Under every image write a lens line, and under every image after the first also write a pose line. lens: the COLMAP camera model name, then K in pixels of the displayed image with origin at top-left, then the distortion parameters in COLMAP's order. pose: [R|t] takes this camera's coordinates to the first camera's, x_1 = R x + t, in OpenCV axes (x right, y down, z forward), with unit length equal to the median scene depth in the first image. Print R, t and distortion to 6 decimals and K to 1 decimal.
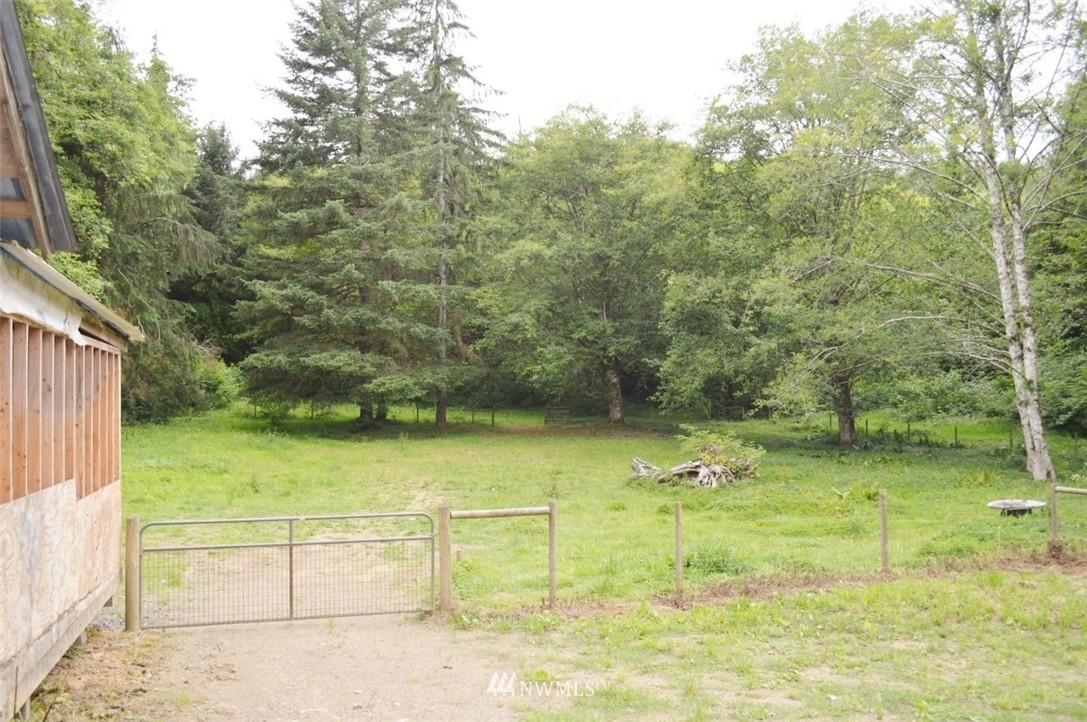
lens RADIAL K [[863.8, 0, 533.5], [0, 863.8, 360.7], [0, 0, 1]] dist [-0.081753, 0.013696]
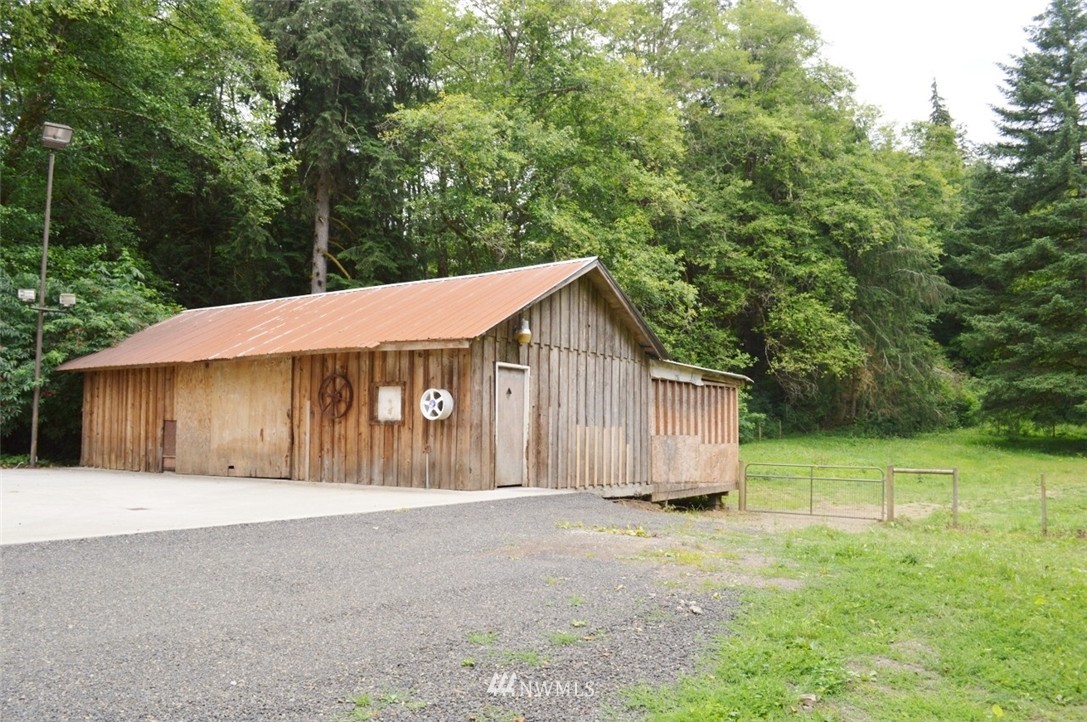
lens RADIAL K [[863.8, 0, 541.7], [0, 863.8, 361.2], [0, 0, 1]] dist [-0.081753, 0.013696]
pose [[0.617174, -0.039708, -0.785824, 0.207522], [0.017963, 0.999177, -0.036382, -0.000513], [0.786622, 0.008338, 0.617379, -0.171409]]
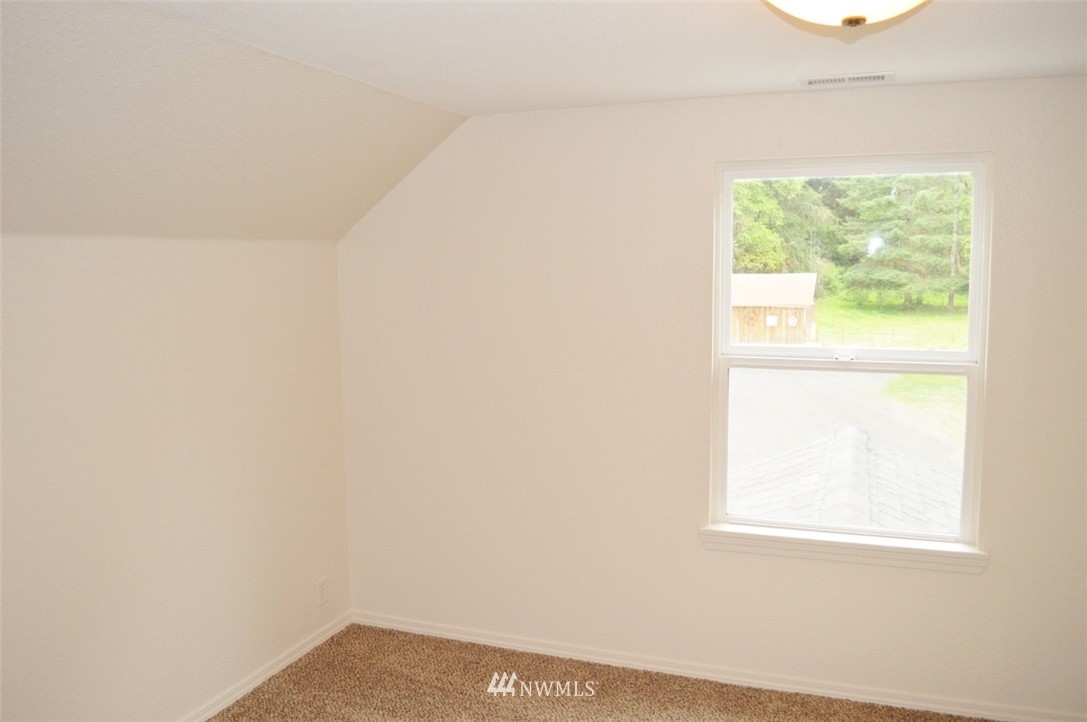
lens RADIAL K [[863.8, 0, 537.5], [0, 863.8, 360.4], [0, 0, 1]] dist [-0.081753, 0.013696]
pose [[0.777546, 0.074303, -0.624421, 0.387074], [0.024989, 0.988559, 0.148751, -0.118756], [0.628329, -0.131265, 0.766793, -1.063333]]
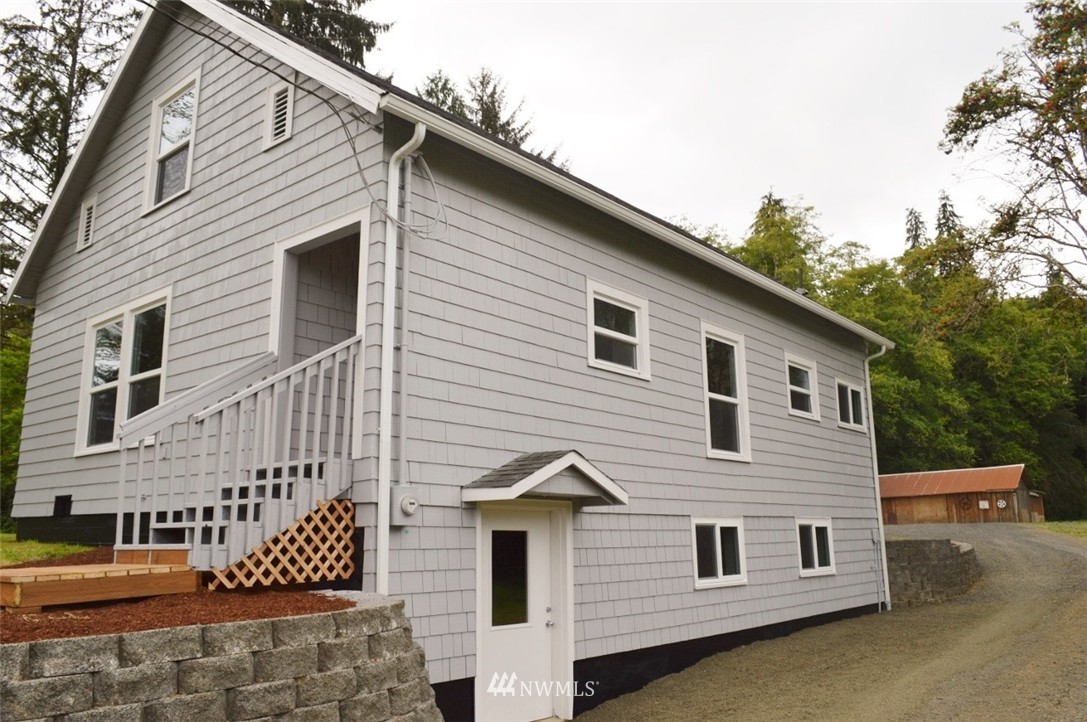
lens RADIAL K [[863.8, 0, 537.4], [0, 863.8, 356.8], [0, 0, 1]] dist [-0.081753, 0.013696]
pose [[0.528381, -0.168565, -0.832106, 0.660646], [0.042031, 0.984084, -0.172663, -0.025469], [0.847967, 0.056258, 0.527056, -1.262814]]
